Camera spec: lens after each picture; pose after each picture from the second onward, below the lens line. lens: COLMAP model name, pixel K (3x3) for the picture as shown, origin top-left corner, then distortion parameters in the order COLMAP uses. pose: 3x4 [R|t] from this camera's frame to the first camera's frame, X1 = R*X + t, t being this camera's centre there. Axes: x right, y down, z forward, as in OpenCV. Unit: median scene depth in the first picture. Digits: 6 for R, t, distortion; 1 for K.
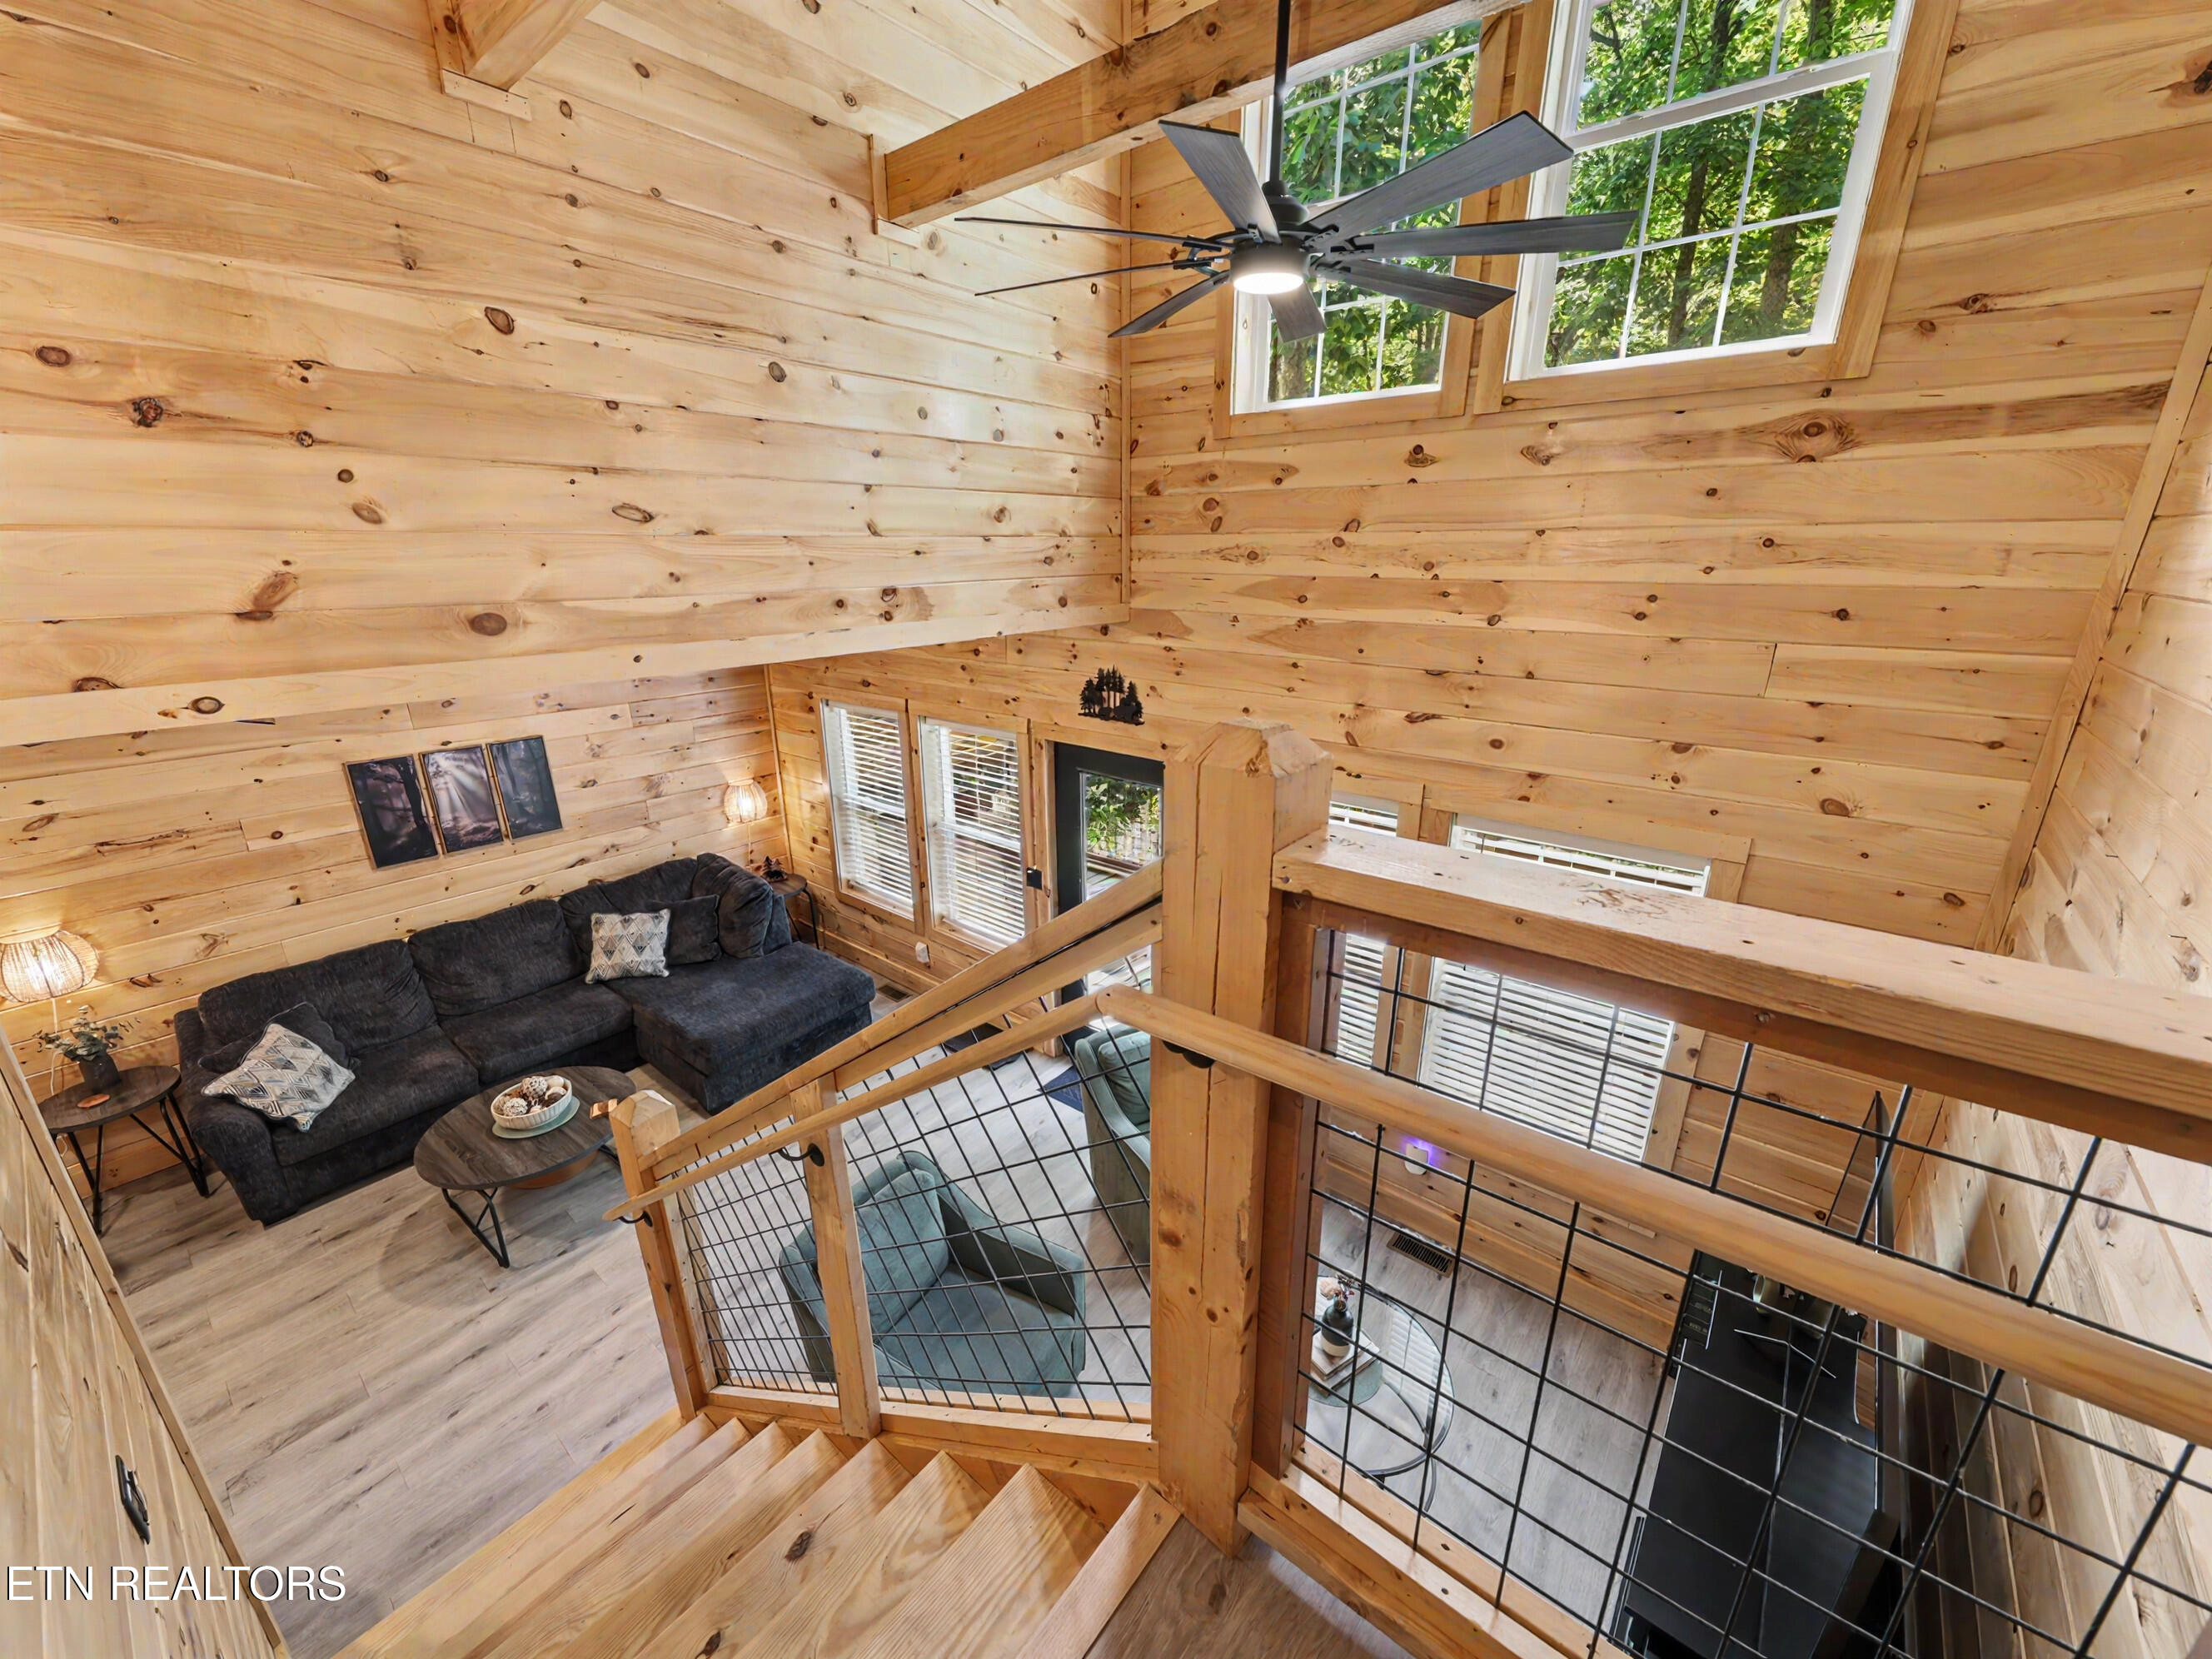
lens RADIAL K [[846.6, 0, 1106.4], [0, 846.6, 833.4], [0, 0, 1]] dist [-0.025184, 0.009922]
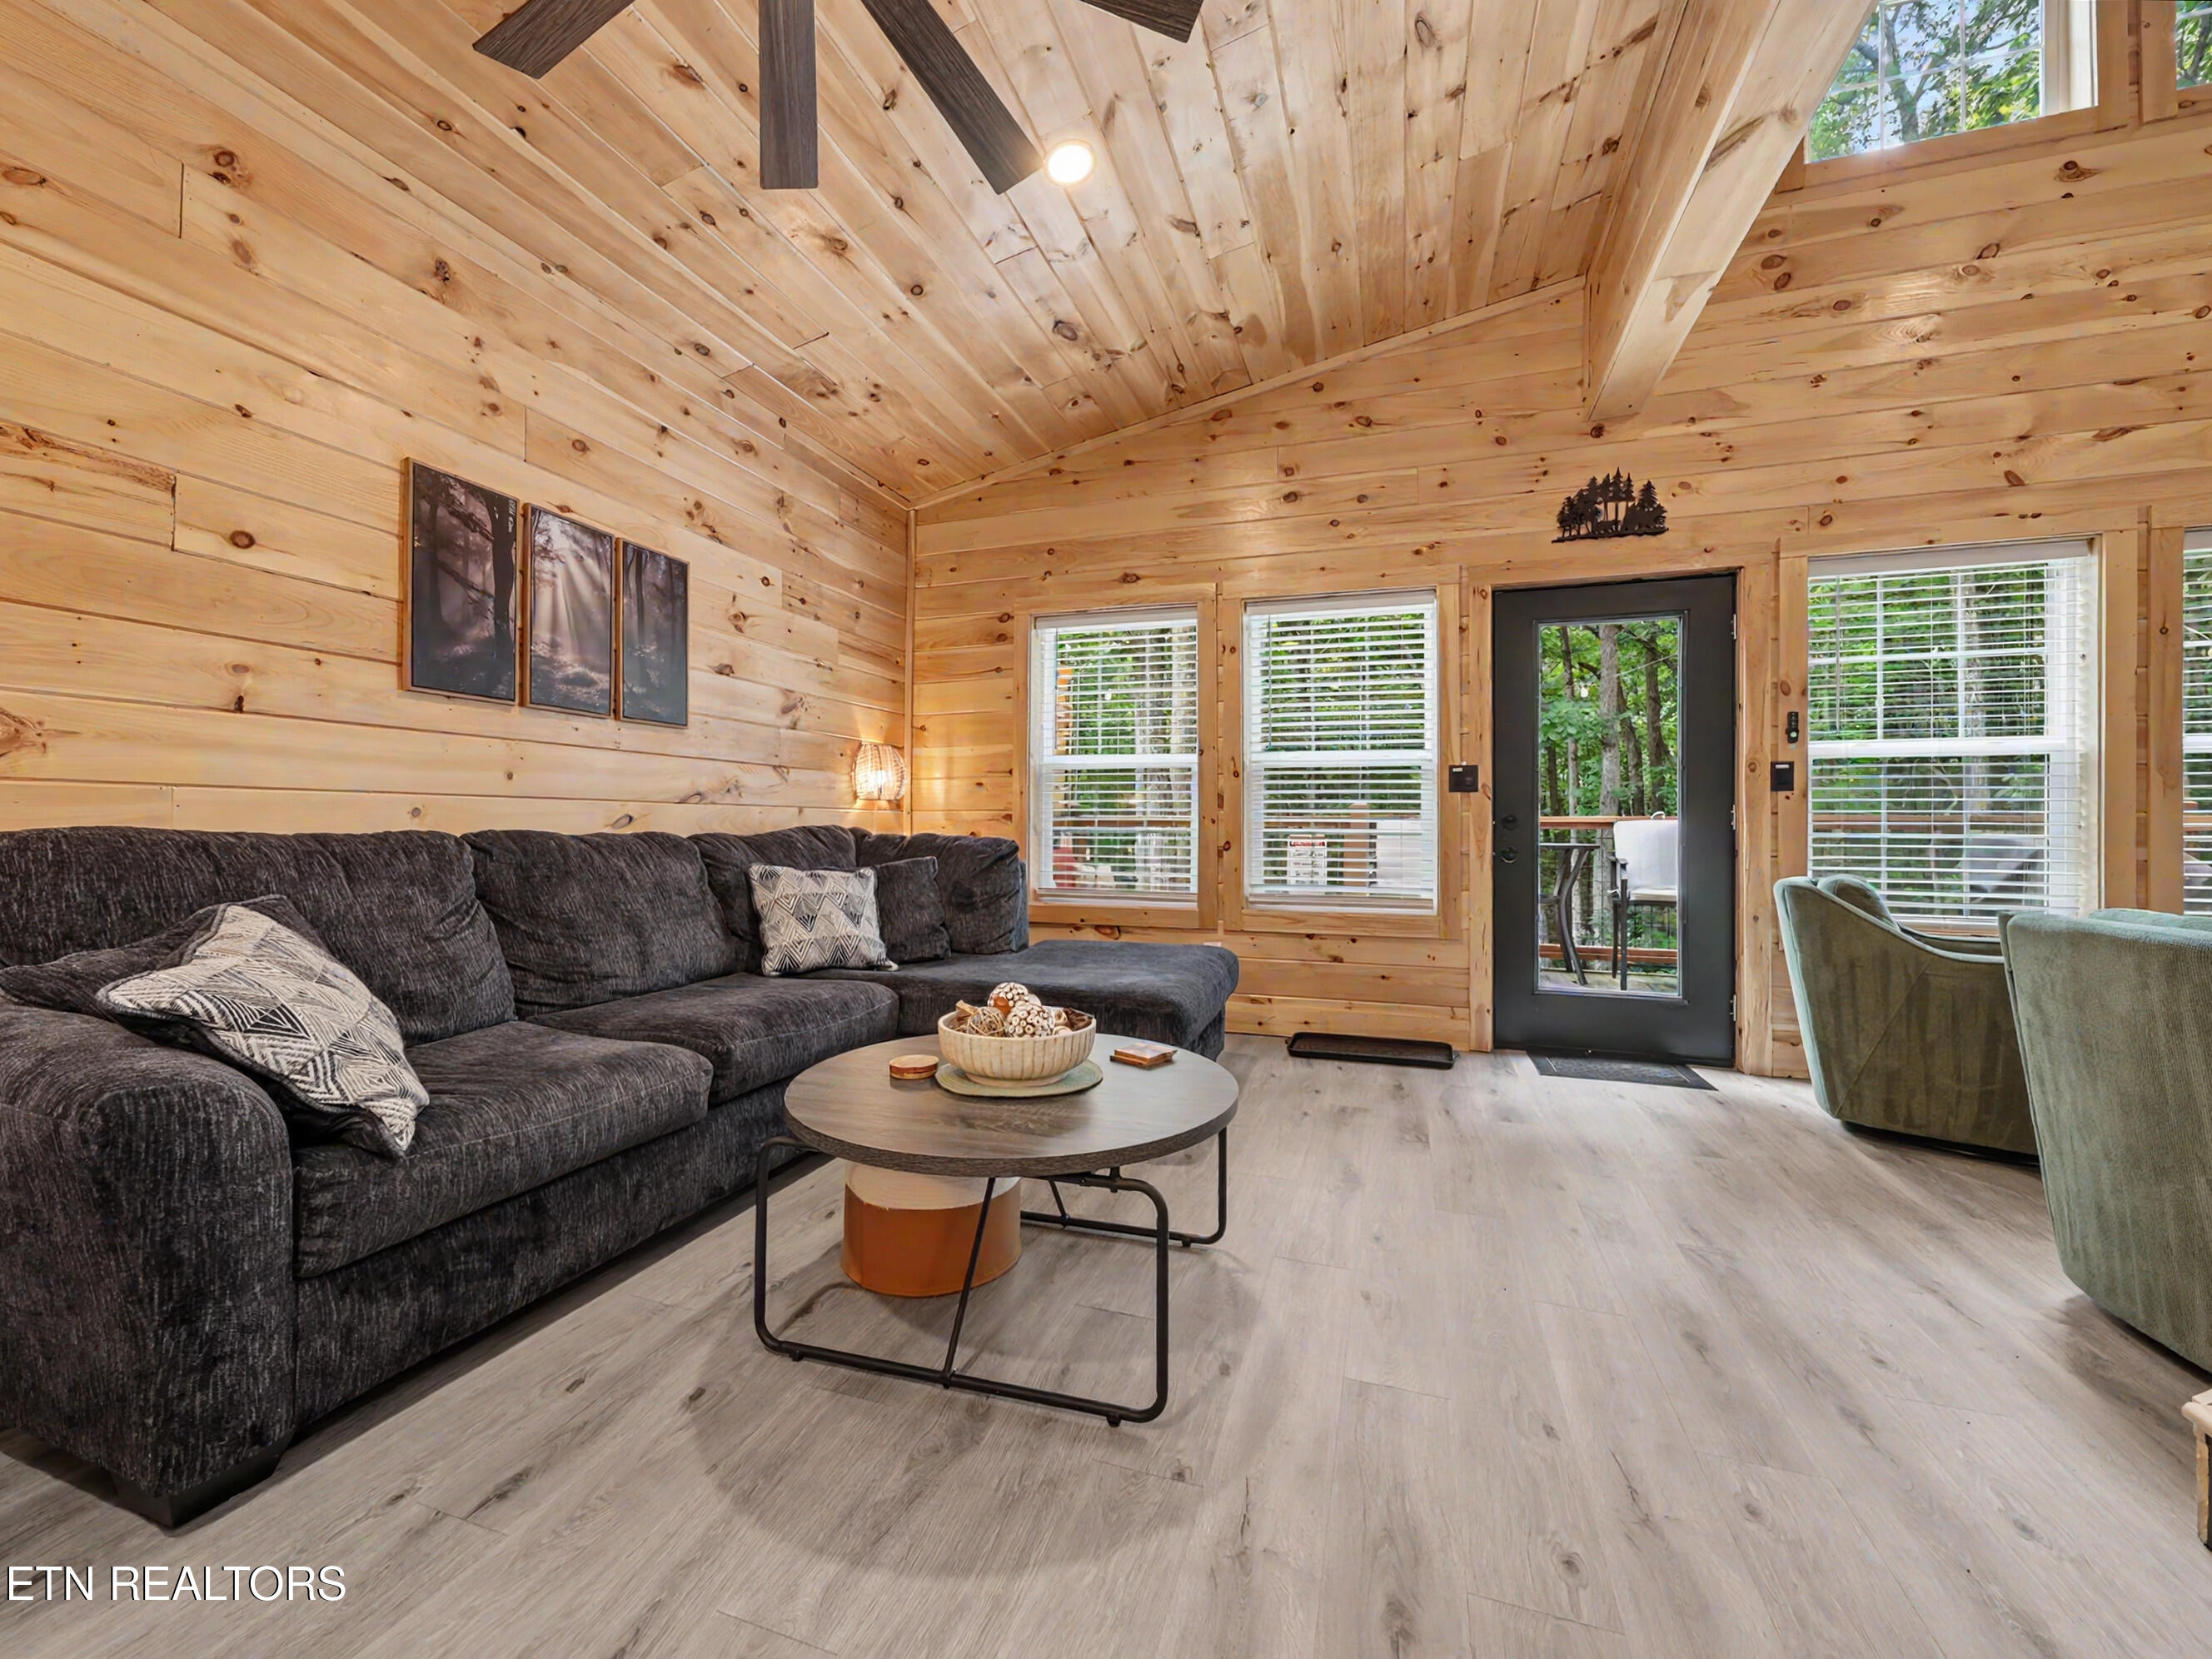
lens RADIAL K [[882.1, 0, 1096.0], [0, 882.1, 823.4], [0, 0, 1]] dist [0.003206, 0.000298]
pose [[0.941818, 0.008884, 0.336007, -0.697009], [0.098655, 0.948316, -0.301601, 0.312992], [-0.321320, 0.317202, 0.892265, 0.468797]]
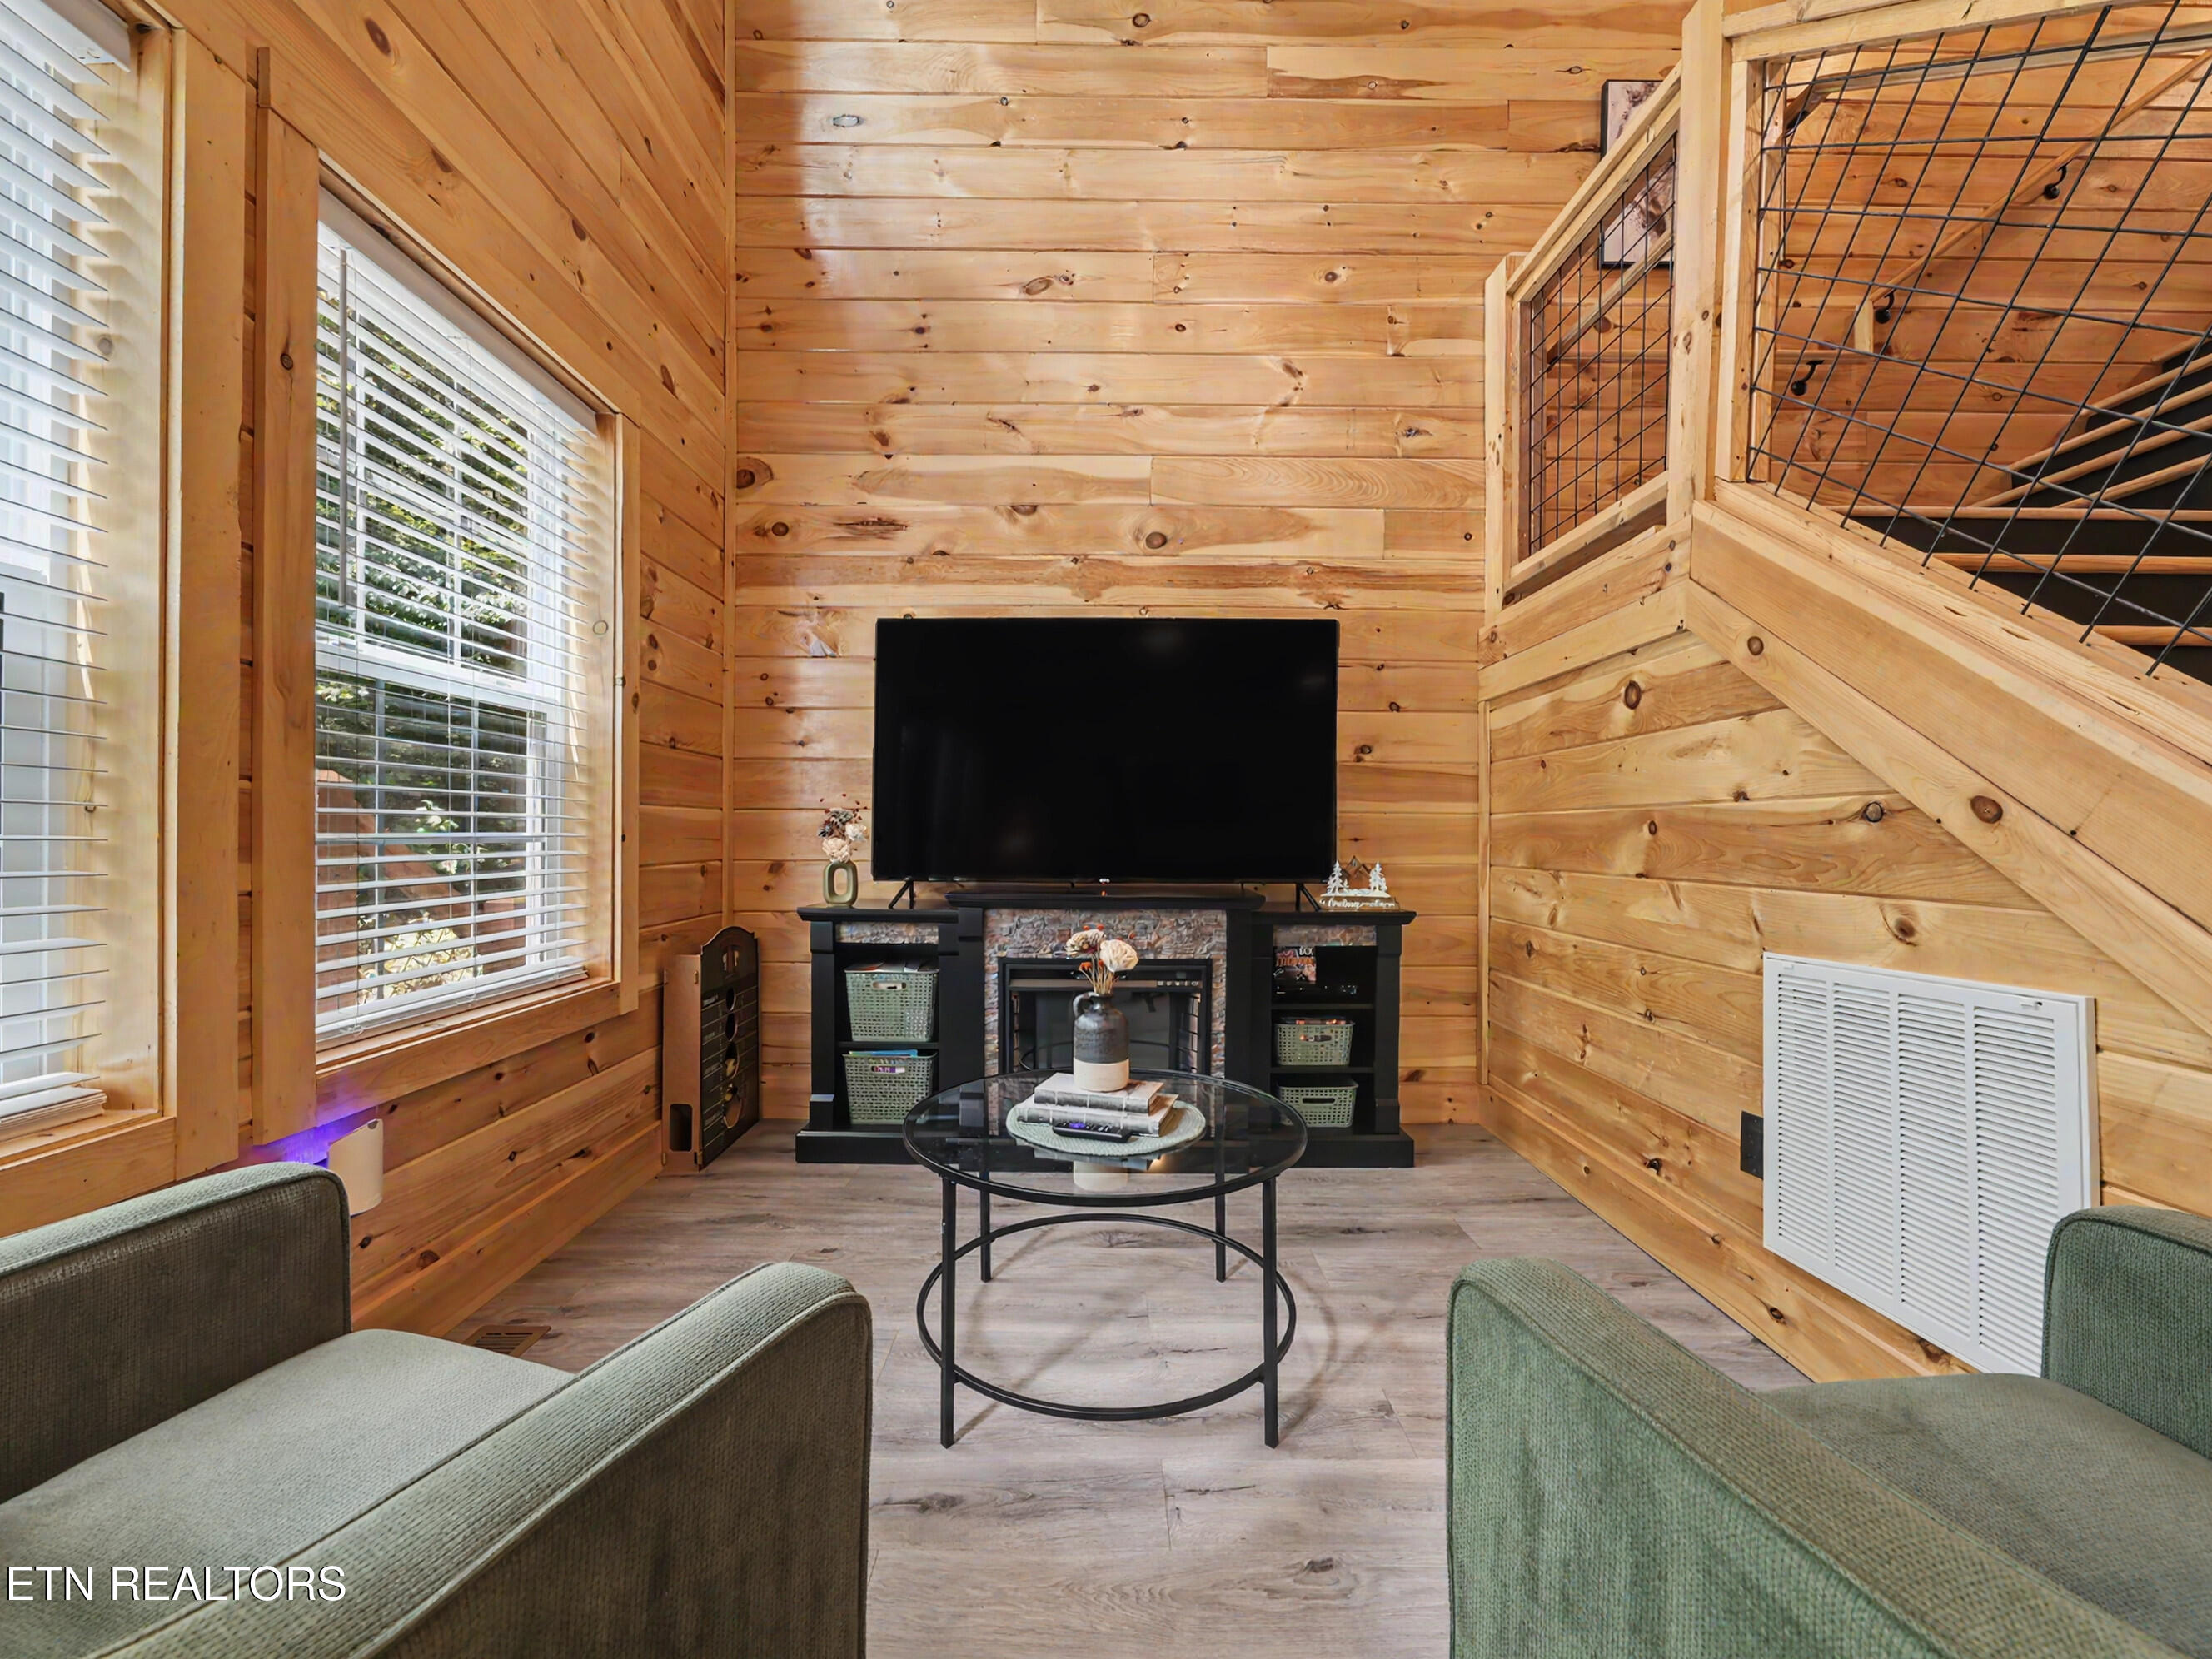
lens RADIAL K [[875.9, 0, 1090.6], [0, 875.9, 826.6], [0, 0, 1]] dist [0.009112, 0.000153]
pose [[-0.620581, 0.000124, 0.784142, -0.105319], [0.243000, 0.950802, 0.192163, 0.205847], [-0.745540, 0.309799, -0.590080, 0.784355]]
